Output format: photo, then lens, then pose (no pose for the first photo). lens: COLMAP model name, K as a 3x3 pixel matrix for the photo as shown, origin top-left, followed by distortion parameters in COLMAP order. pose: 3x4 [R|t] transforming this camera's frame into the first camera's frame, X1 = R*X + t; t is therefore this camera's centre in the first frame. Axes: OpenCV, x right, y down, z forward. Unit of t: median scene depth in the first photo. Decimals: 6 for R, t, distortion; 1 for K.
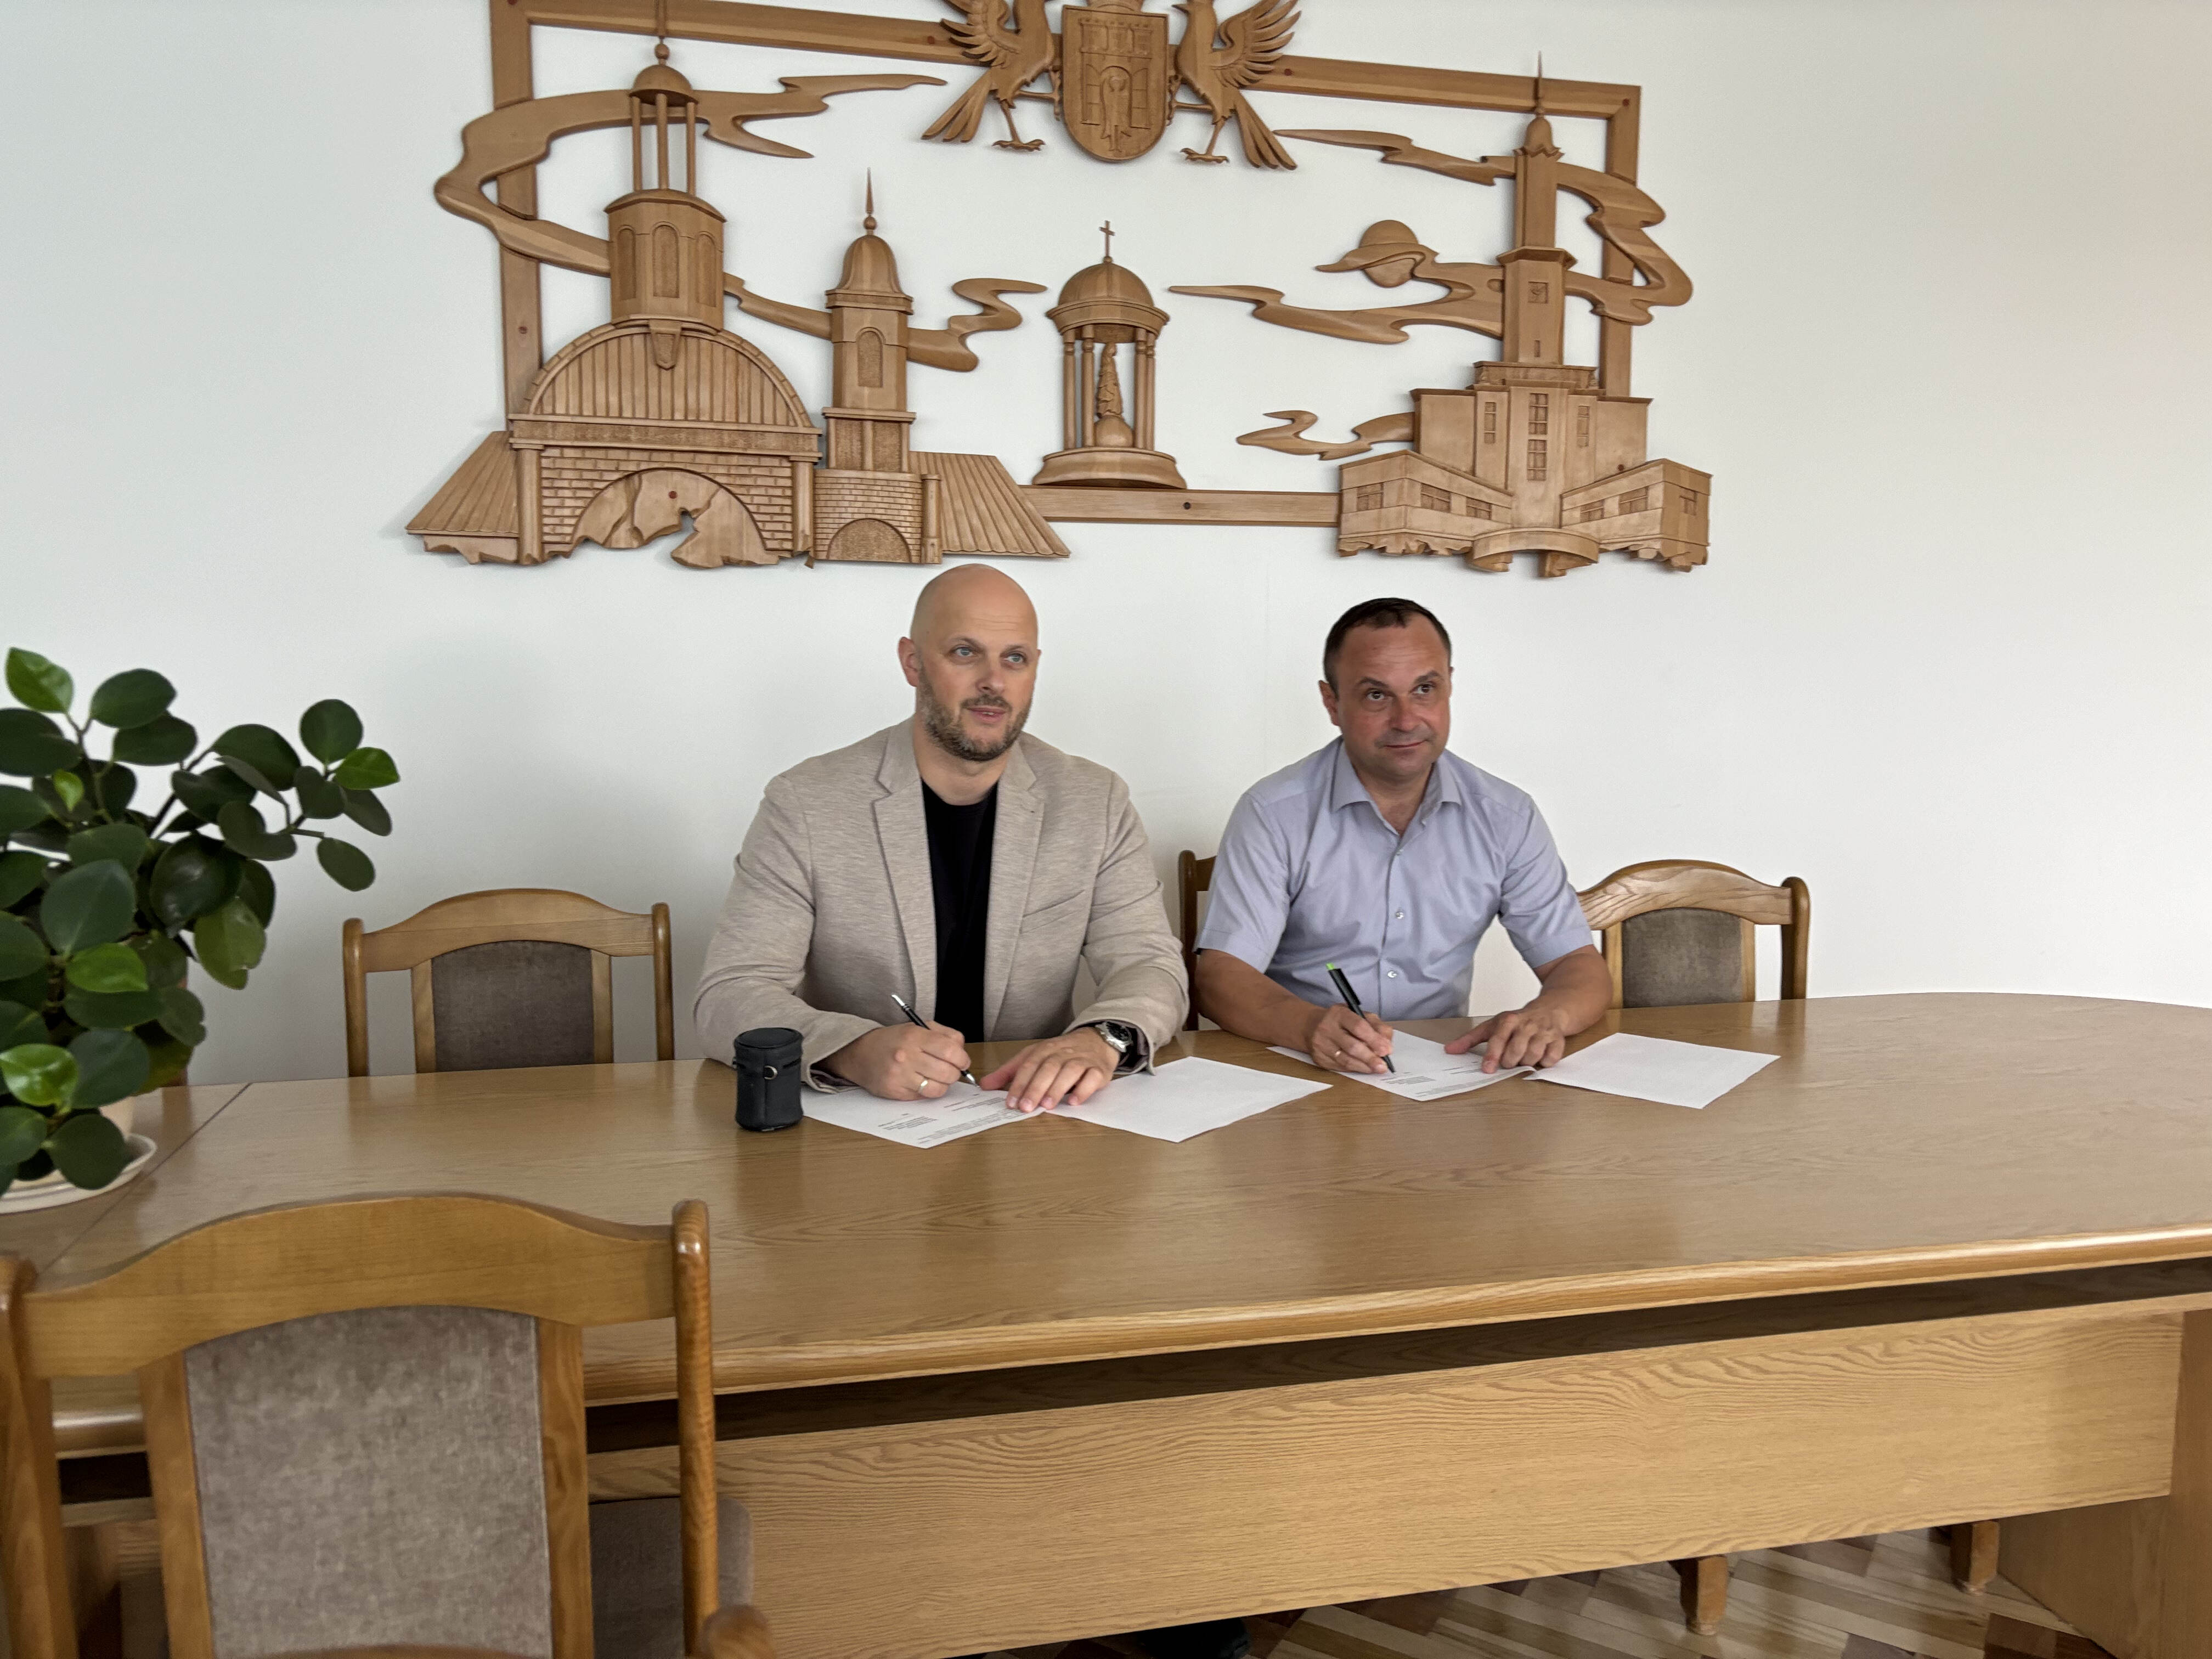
lens RADIAL K [[1622.1, 0, 1097.7], [0, 1622.1, 828.8], [0, 0, 1]] dist [0.010580, 0.004082]
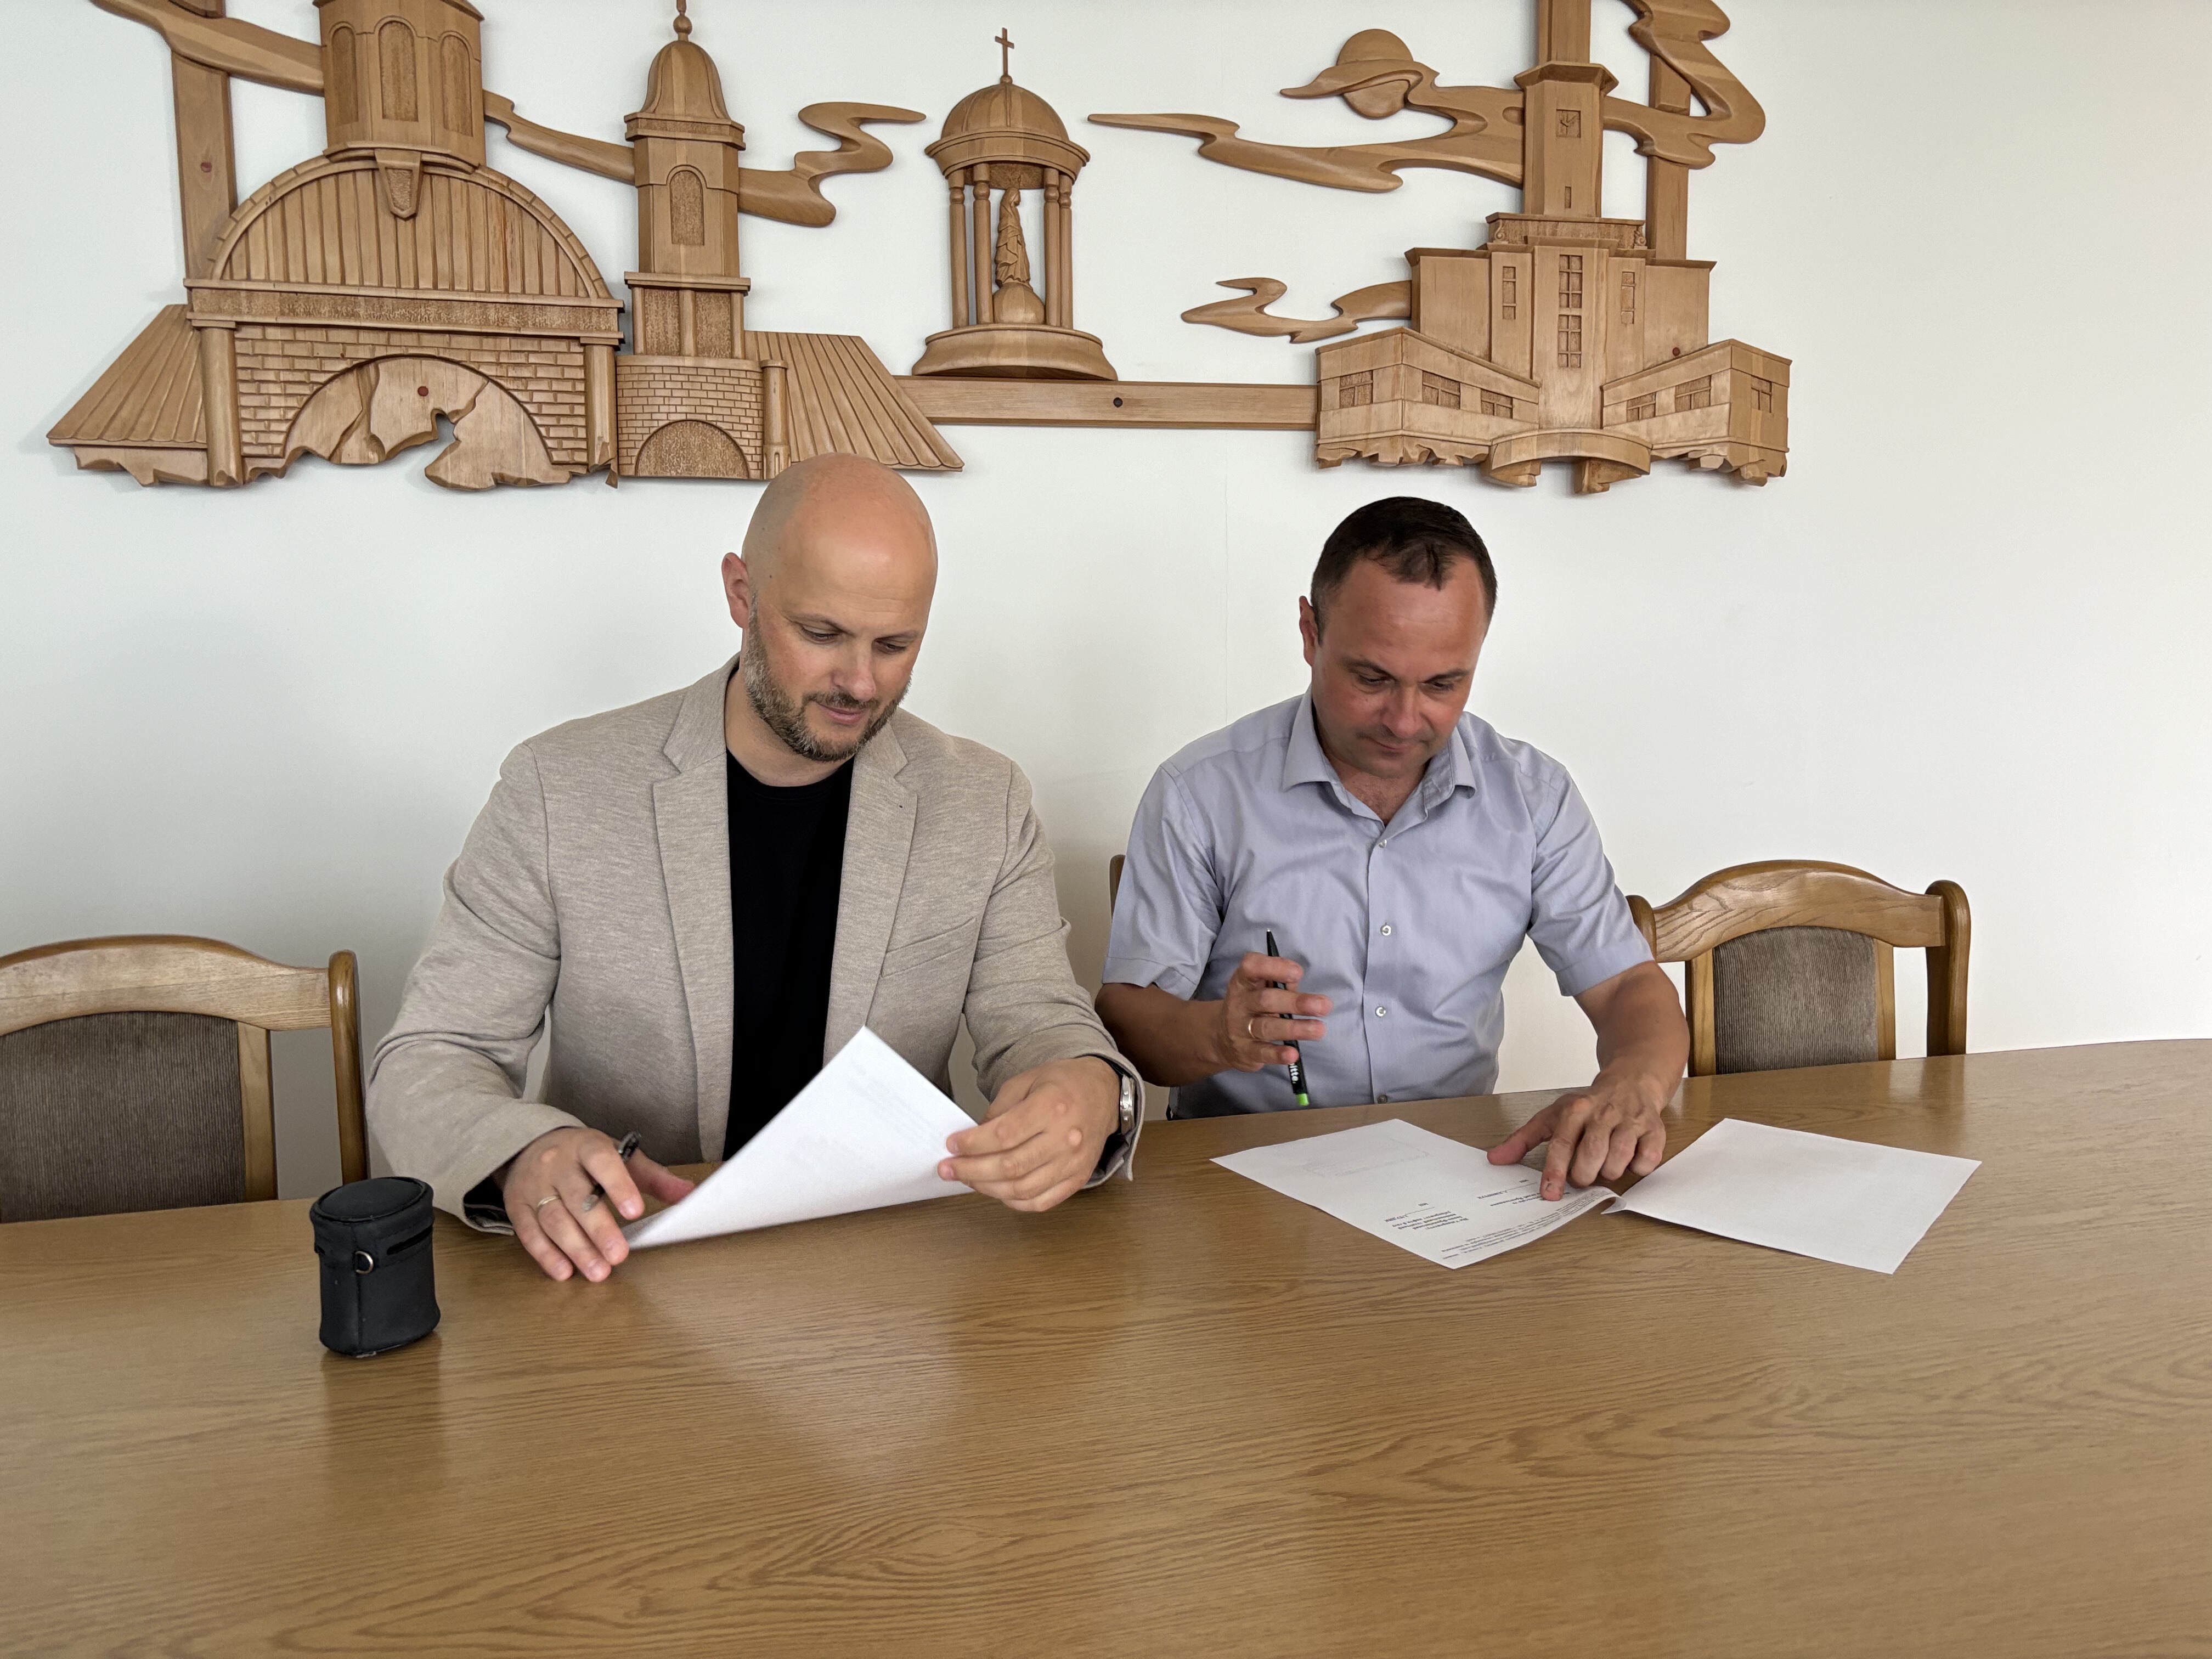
lens RADIAL K [[1615.4, 0, 1106.0], [0, 1615.4, 829.5], [0, 0, 1]] dist [-0.038688, 0.077971]
pose [[0.999833, -0.017207, 0.006113, 0.043349], [0.017136, 0.999788, 0.011436, -0.006957], [-0.006309, -0.011330, 0.999916, 0.249300]]
